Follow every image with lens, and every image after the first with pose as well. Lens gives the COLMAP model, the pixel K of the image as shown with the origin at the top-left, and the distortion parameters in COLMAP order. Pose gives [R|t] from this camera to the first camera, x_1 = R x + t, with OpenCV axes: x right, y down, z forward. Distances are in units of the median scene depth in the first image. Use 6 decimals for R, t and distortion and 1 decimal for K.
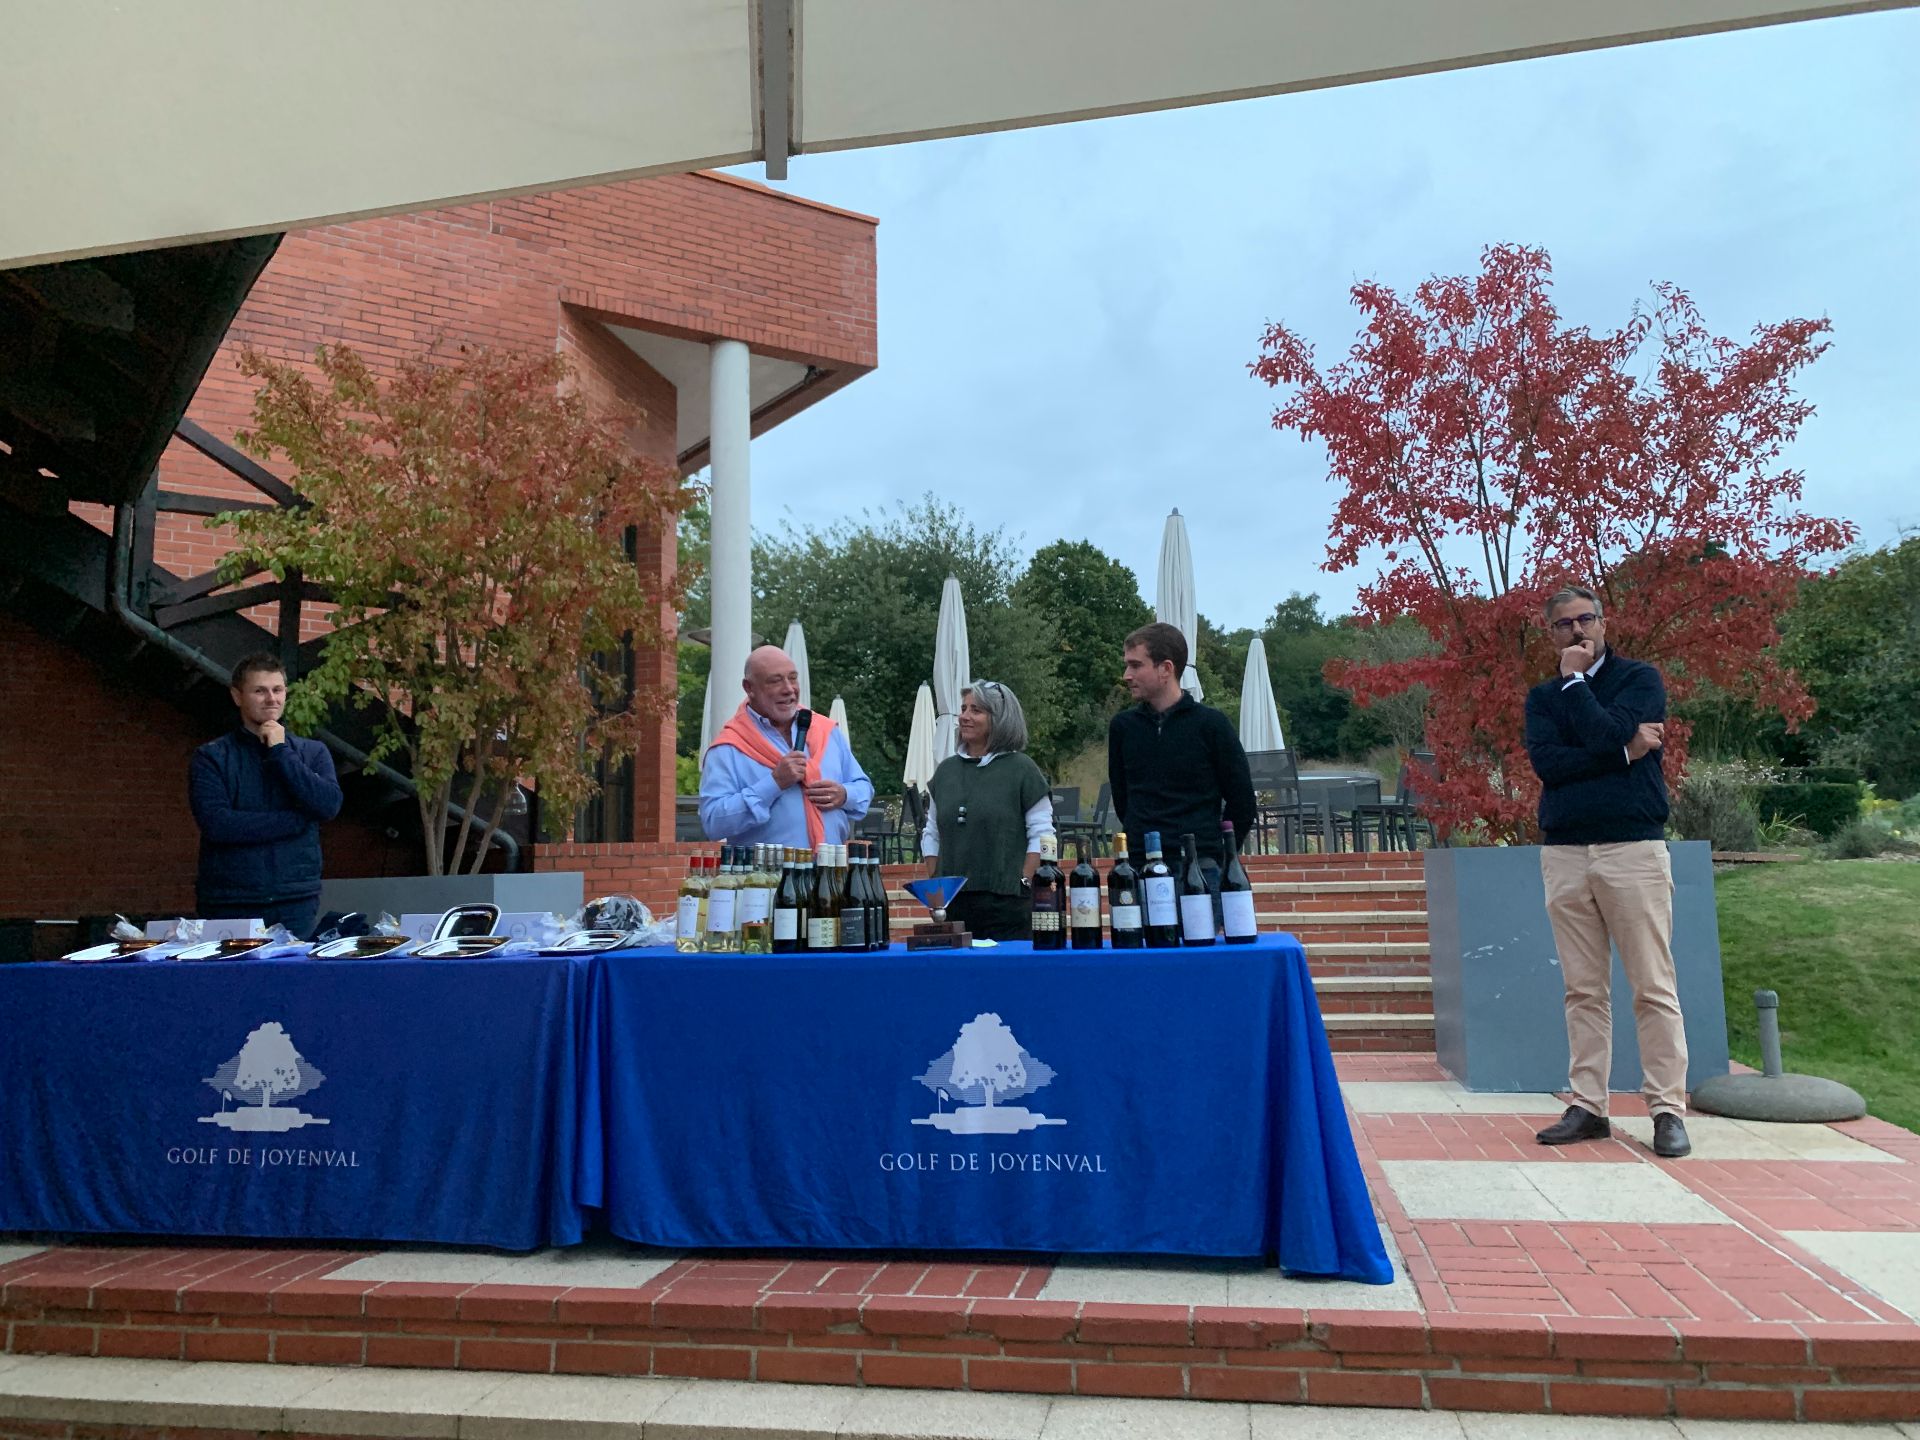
lens RADIAL K [[1458.6, 0, 949.6], [0, 1458.6, 696.2], [0, 0, 1]] dist [0.036278, -0.063713]
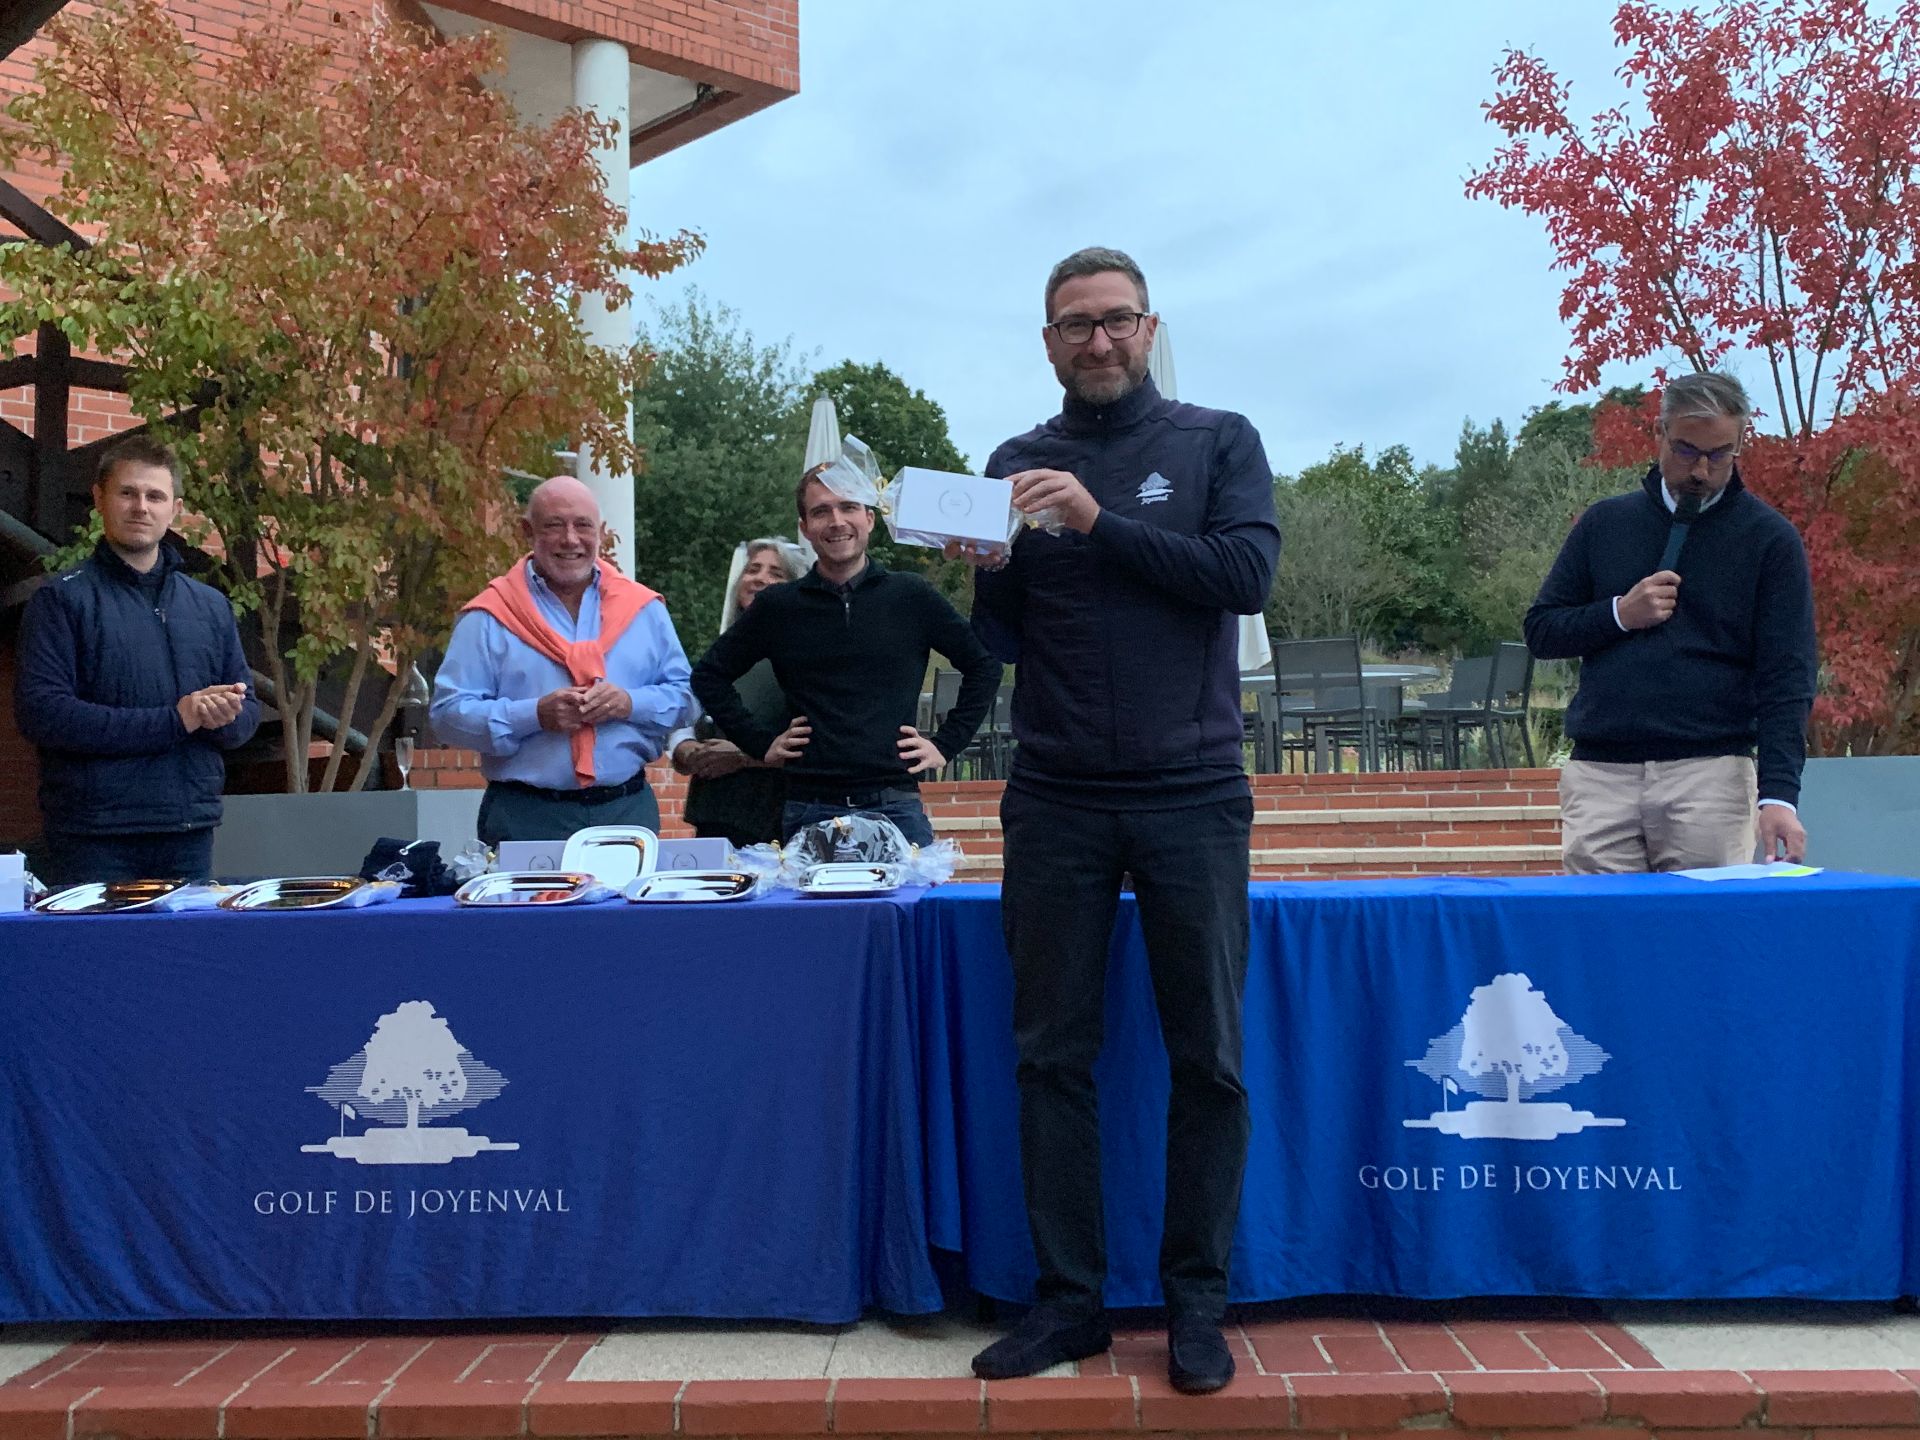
lens RADIAL K [[1918.4, 0, 956.5], [0, 1918.4, 688.9], [0, 0, 1]] dist [0.126277, -0.317022]
pose [[0.988105, 0.011762, 0.153329, -0.183123], [-0.021097, 0.998011, 0.059398, 0.012491], [-0.152326, -0.061926, 0.986388, 0.055216]]
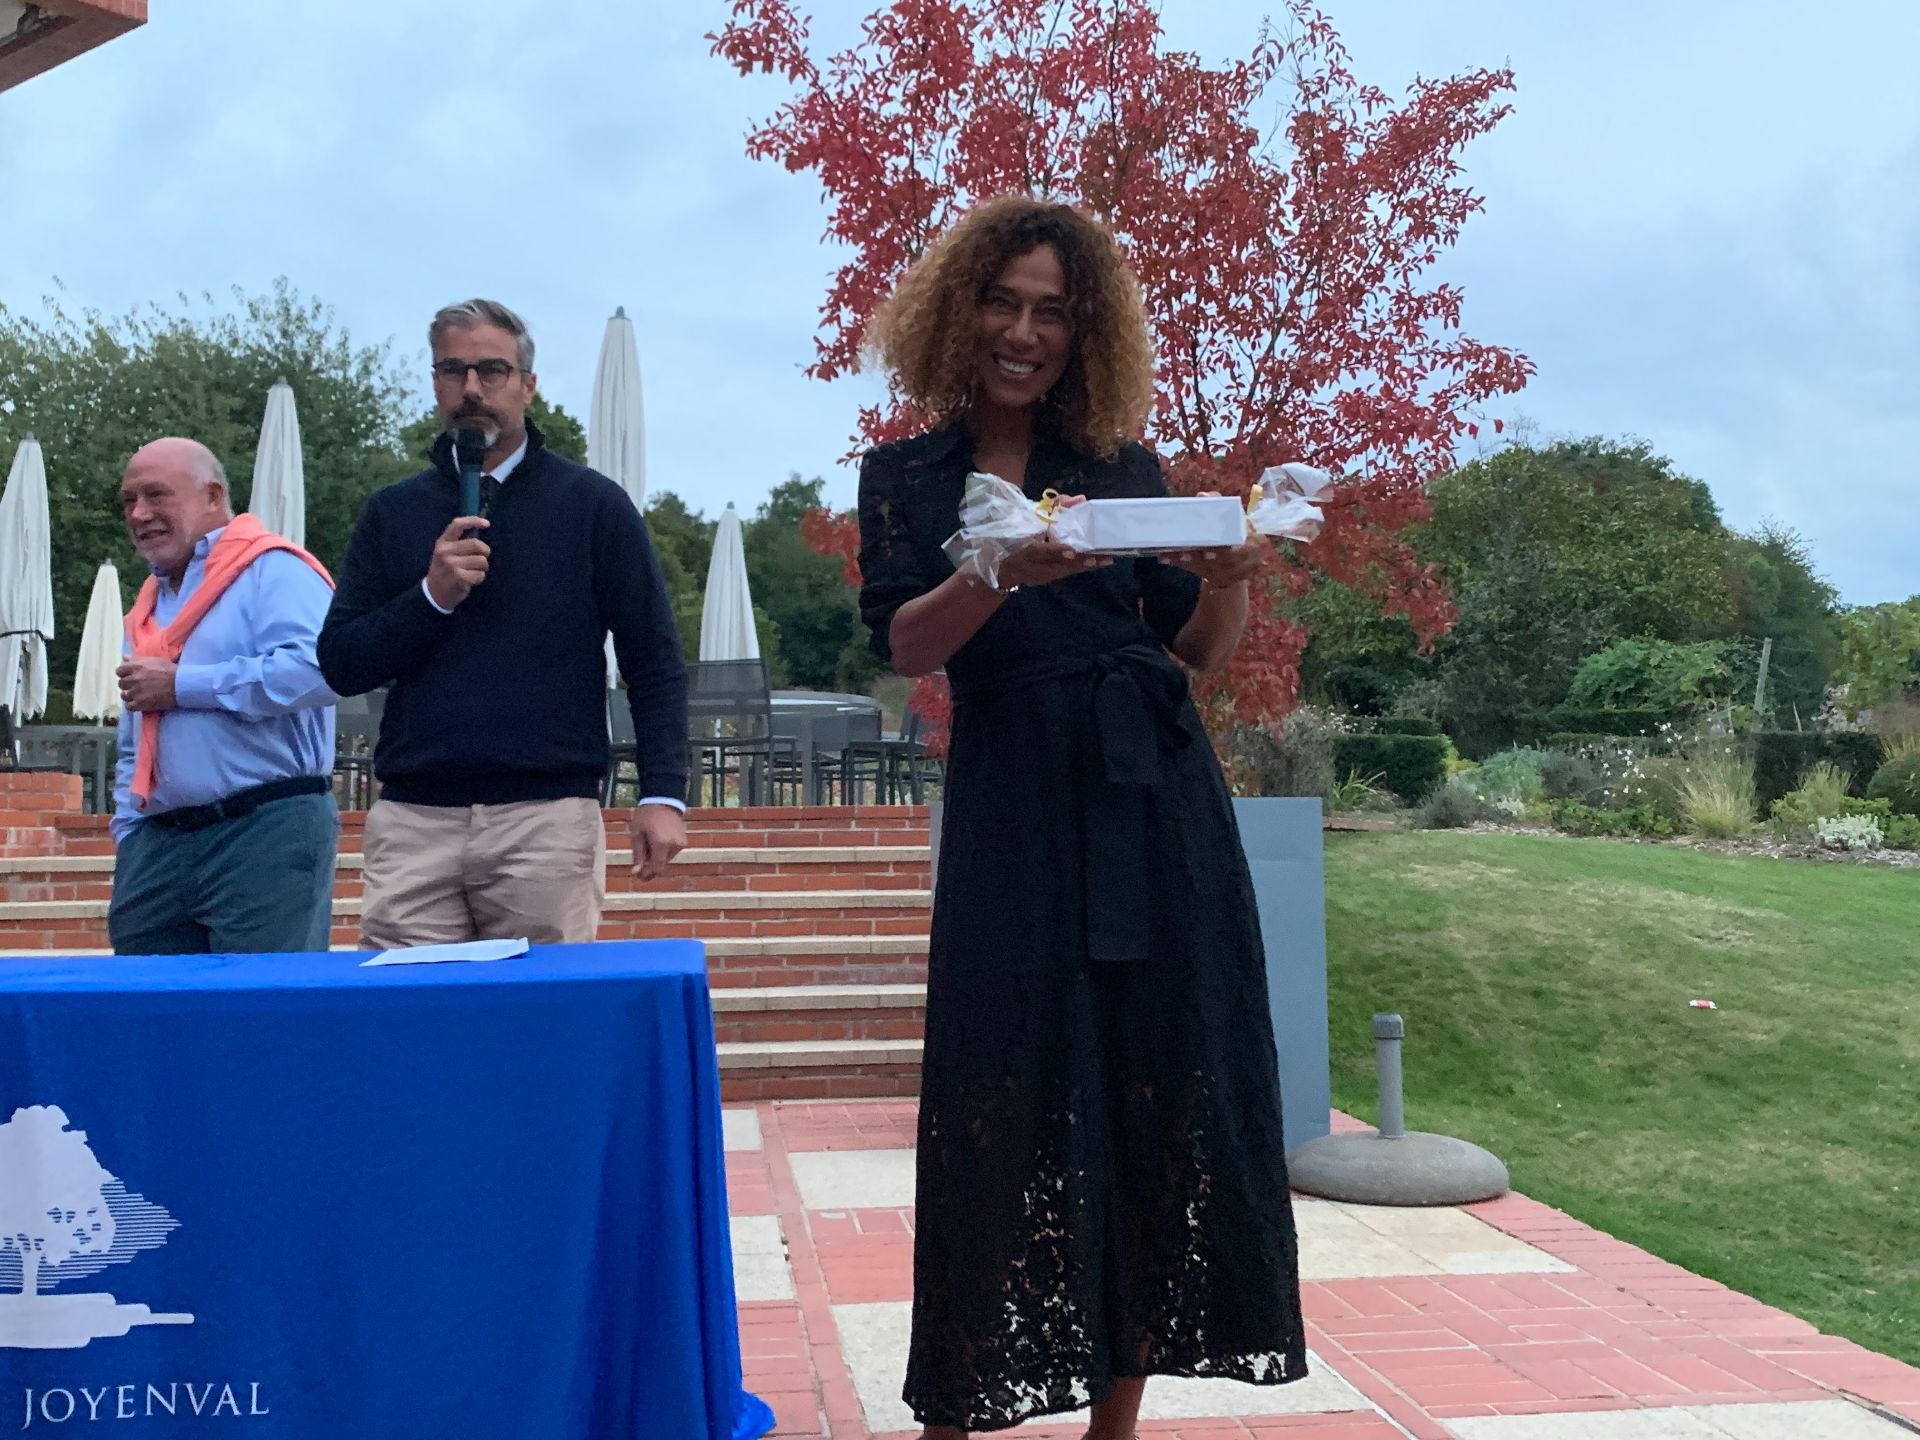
lens RADIAL K [[1923.6, 0, 929.3], [0, 1923.6, 698.7], [0, 0, 1]] dist [0.126583, -0.318540]
pose [[0.952716, 0.037975, 0.301479, 0.047421], [-0.053291, 0.997664, 0.042738, 0.016910], [-0.299151, -0.056783, 0.952515, 0.138979]]
